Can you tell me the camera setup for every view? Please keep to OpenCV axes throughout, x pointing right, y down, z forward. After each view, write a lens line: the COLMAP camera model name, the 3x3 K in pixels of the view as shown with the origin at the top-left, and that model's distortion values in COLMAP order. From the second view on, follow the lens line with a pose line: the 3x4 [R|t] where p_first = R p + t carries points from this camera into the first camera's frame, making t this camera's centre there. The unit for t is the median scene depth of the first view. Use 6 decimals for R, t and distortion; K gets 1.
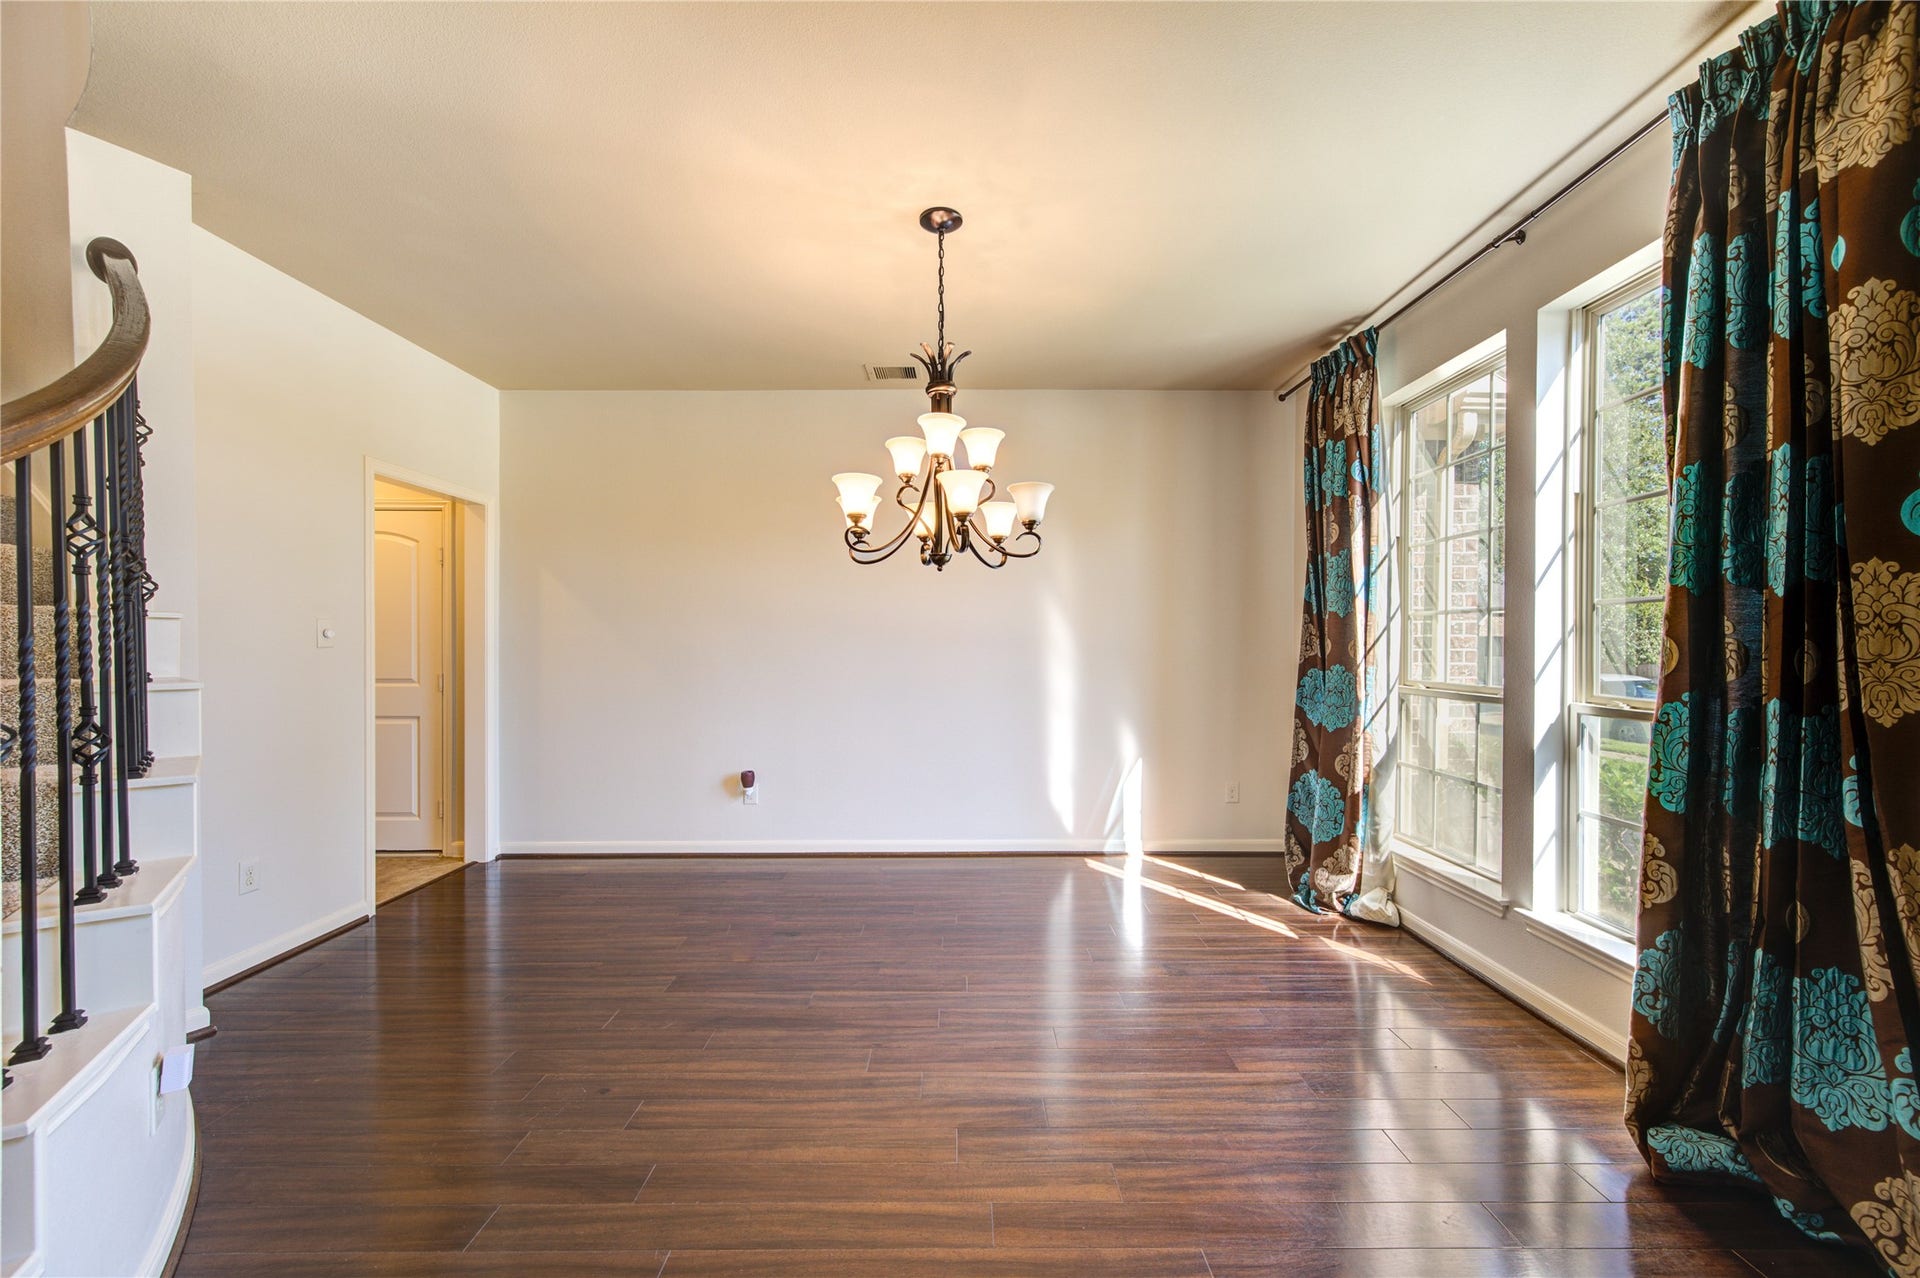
lens RADIAL K [[749.5, 0, 962.8], [0, 749.5, 642.9], [0, 0, 1]] dist [-0.007667, 0.000193]
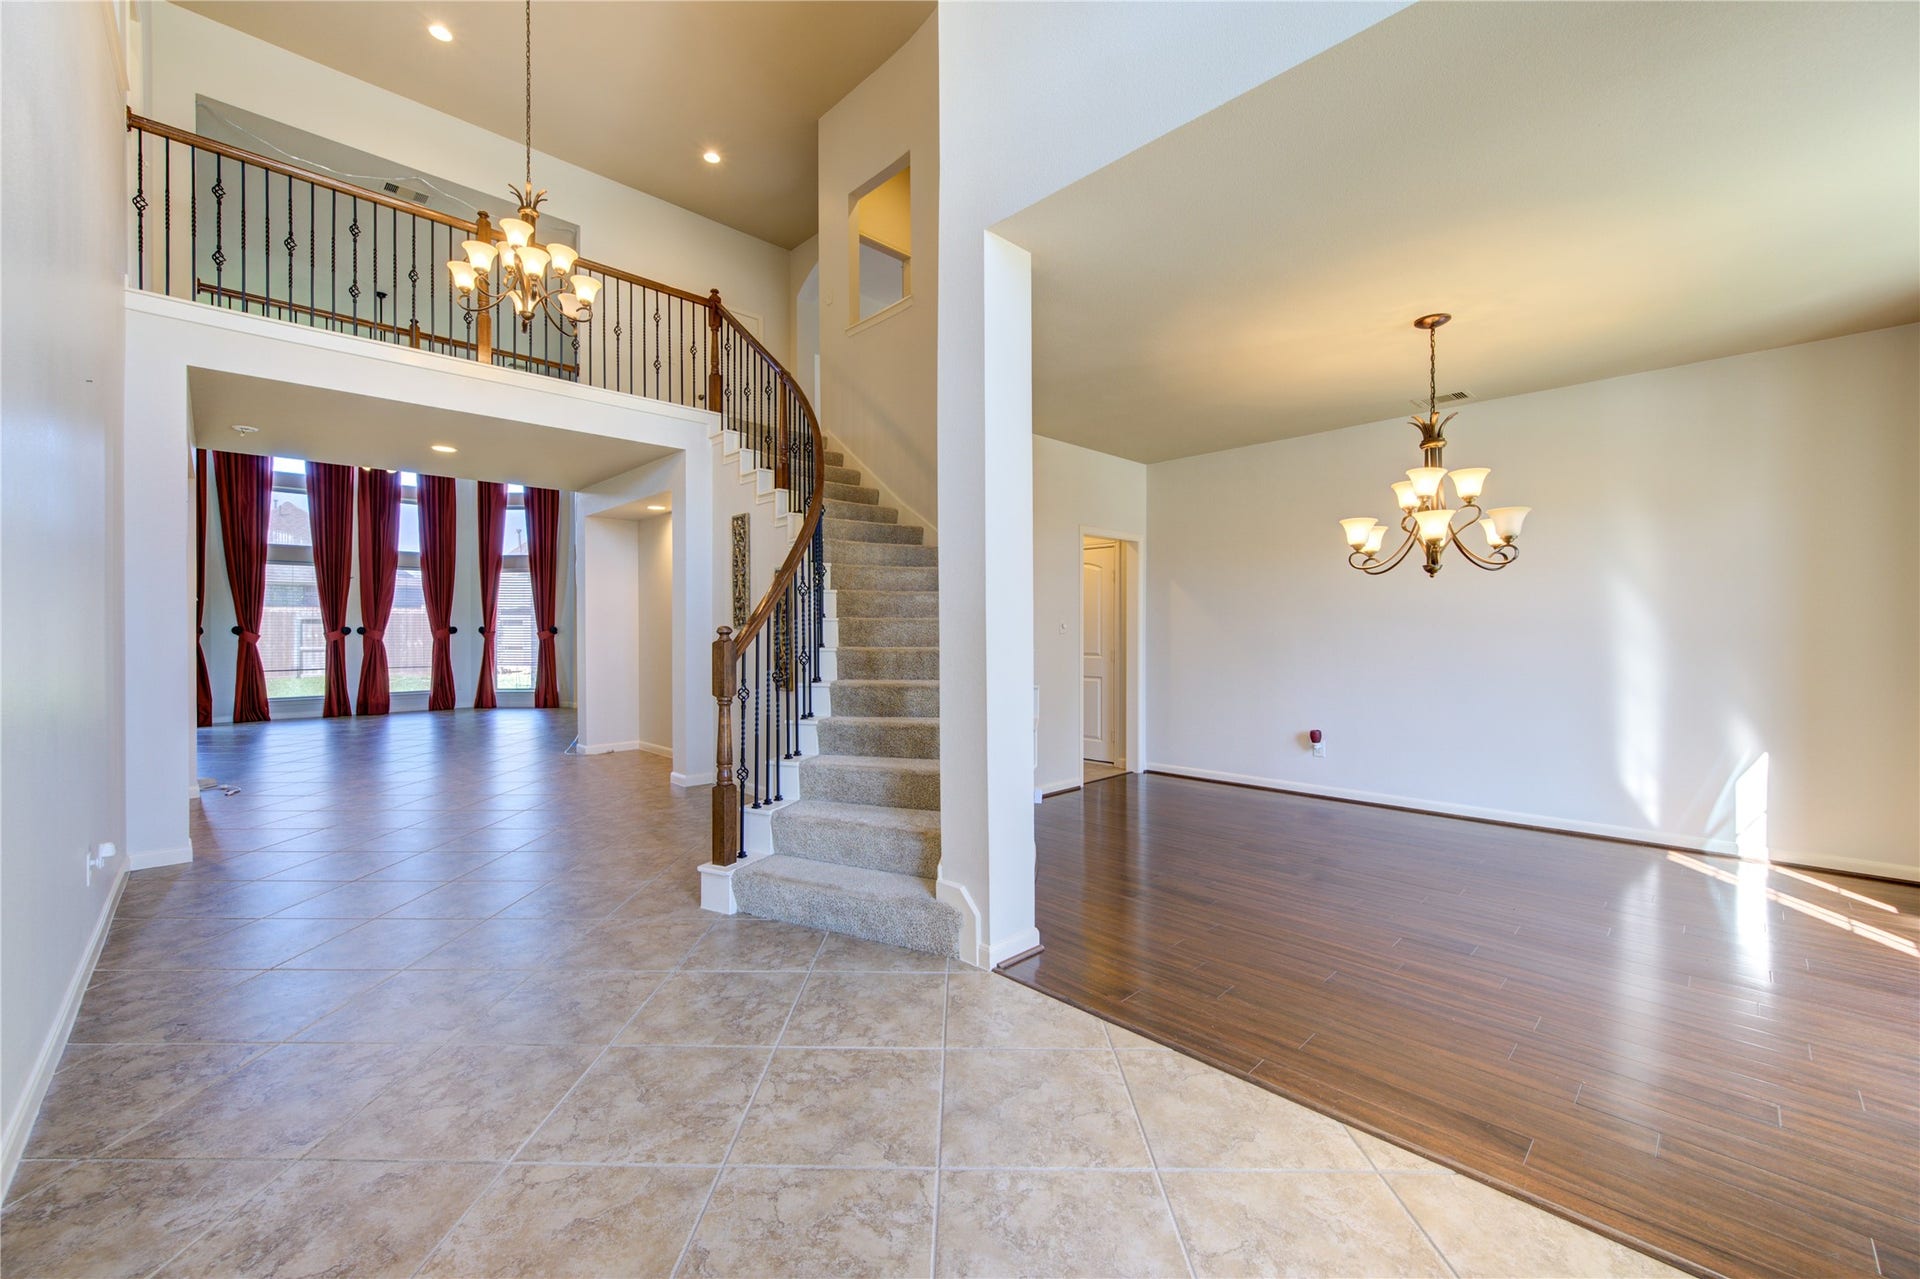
lens RADIAL K [[749.5, 0, 962.8], [0, 749.5, 643.4], [0, 0, 1]] dist [-0.007667, 0.000193]
pose [[0.703138, 0.010180, -0.710981, 0.207384], [0.002298, 0.999860, 0.016589, -0.000542], [0.711050, -0.013298, 0.703016, -0.346859]]
